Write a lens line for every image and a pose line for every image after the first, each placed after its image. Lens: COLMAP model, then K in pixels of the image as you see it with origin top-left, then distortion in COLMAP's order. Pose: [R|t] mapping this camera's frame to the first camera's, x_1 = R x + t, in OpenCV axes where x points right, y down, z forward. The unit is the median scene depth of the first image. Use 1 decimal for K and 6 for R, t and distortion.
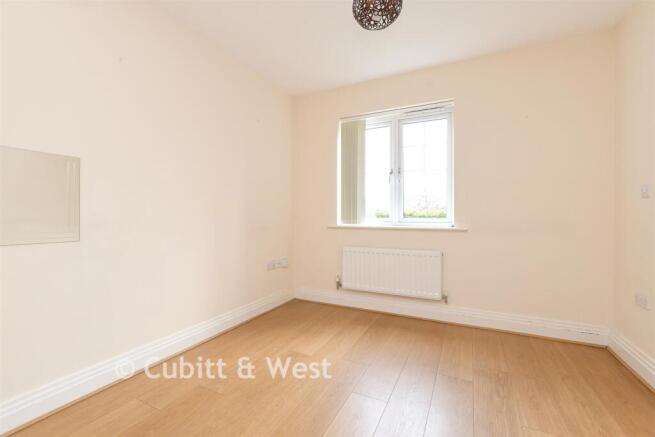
lens RADIAL K [[290.4, 0, 338.0], [0, 290.4, 218.0], [0, 0, 1]] dist [-0.010291, 0.000193]
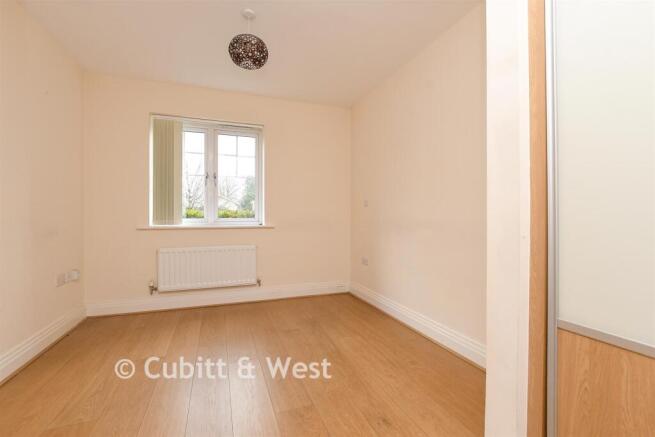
lens RADIAL K [[290.4, 0, 338.0], [0, 290.4, 218.0], [0, 0, 1]] dist [-0.010291, 0.000193]
pose [[0.655912, -0.005267, 0.754819, -0.316642], [0.007479, 0.999972, 0.000479, 0.001881], [-0.754801, 0.005331, 0.655933, -0.074653]]
